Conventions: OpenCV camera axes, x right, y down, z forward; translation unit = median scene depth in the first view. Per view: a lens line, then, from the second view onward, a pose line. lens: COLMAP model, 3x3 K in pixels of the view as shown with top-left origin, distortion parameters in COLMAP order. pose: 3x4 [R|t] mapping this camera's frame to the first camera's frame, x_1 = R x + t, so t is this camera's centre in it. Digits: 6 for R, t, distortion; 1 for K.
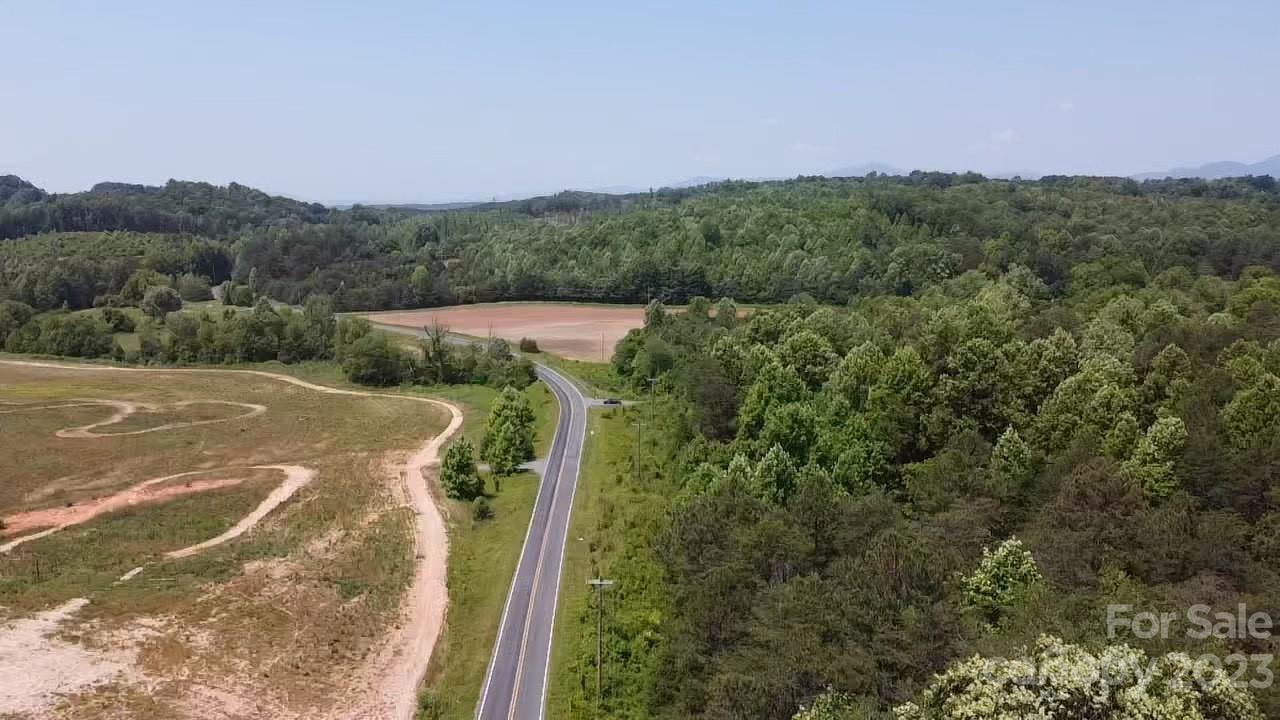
lens RADIAL K [[974.5, 0, 639.1], [0, 974.5, 363.6], [0, 0, 1]] dist [0.001896, -0.002133]
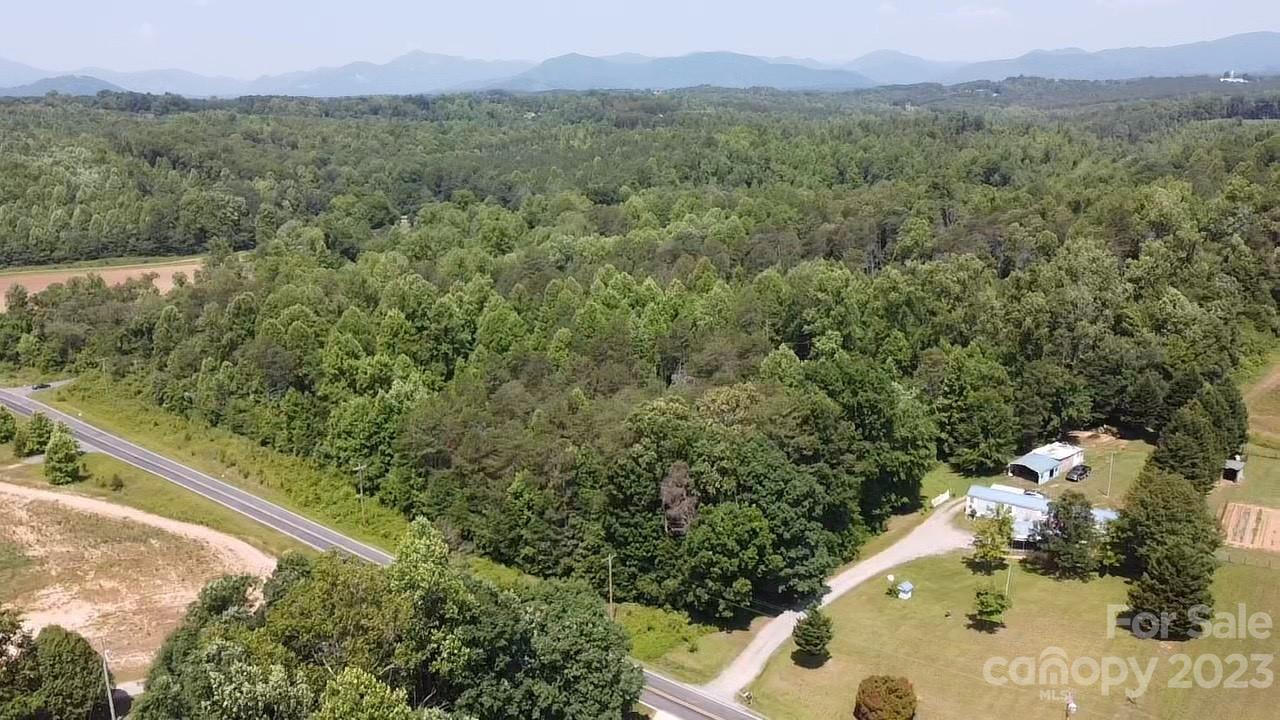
lens RADIAL K [[974.5, 0, 638.8], [0, 974.5, 356.9], [0, 0, 1]] dist [0.001896, -0.002133]
pose [[0.695762, -0.196963, 0.690739, -0.232937], [0.132066, 0.980352, 0.146520, -0.048767], [-0.706026, -0.010720, 0.708104, -0.180899]]
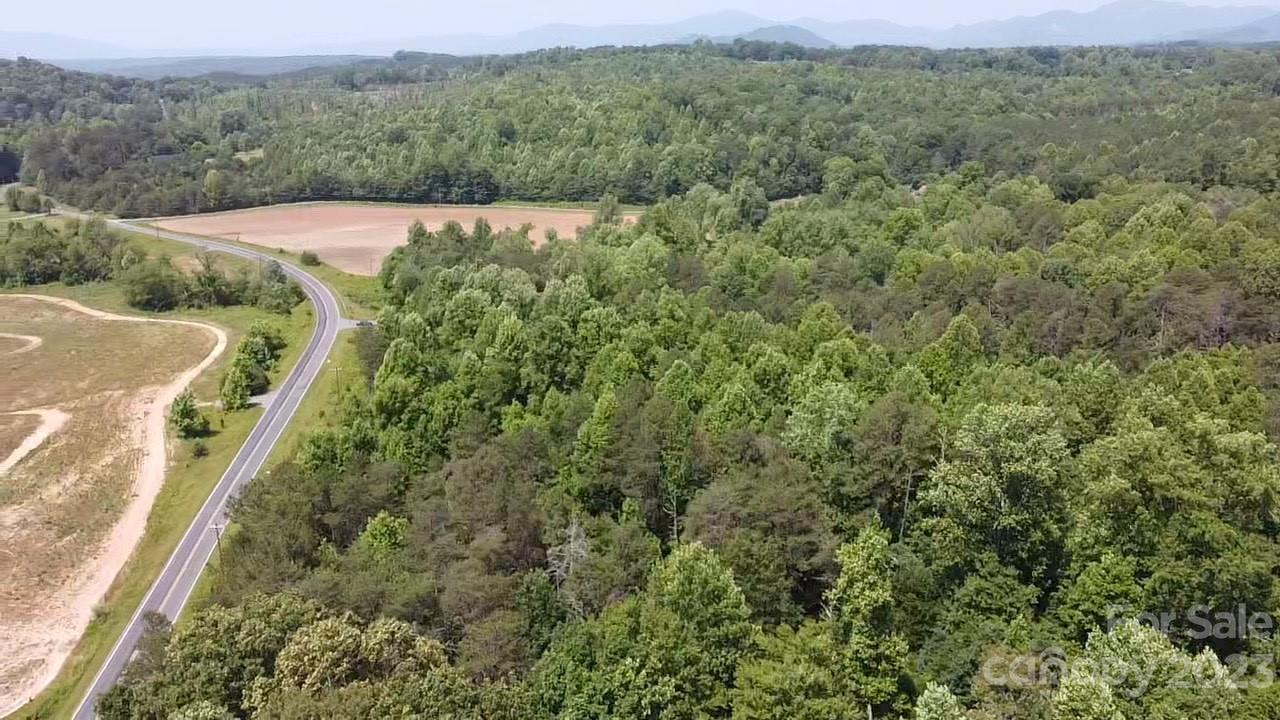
lens RADIAL K [[974.5, 0, 637.5], [0, 974.5, 356.4], [0, 0, 1]] dist [0.001896, -0.002133]
pose [[0.990062, -0.043752, 0.133654, 0.102961], [0.024649, 0.989649, 0.141375, -0.057822], [-0.138456, -0.136675, 0.980892, -0.131709]]
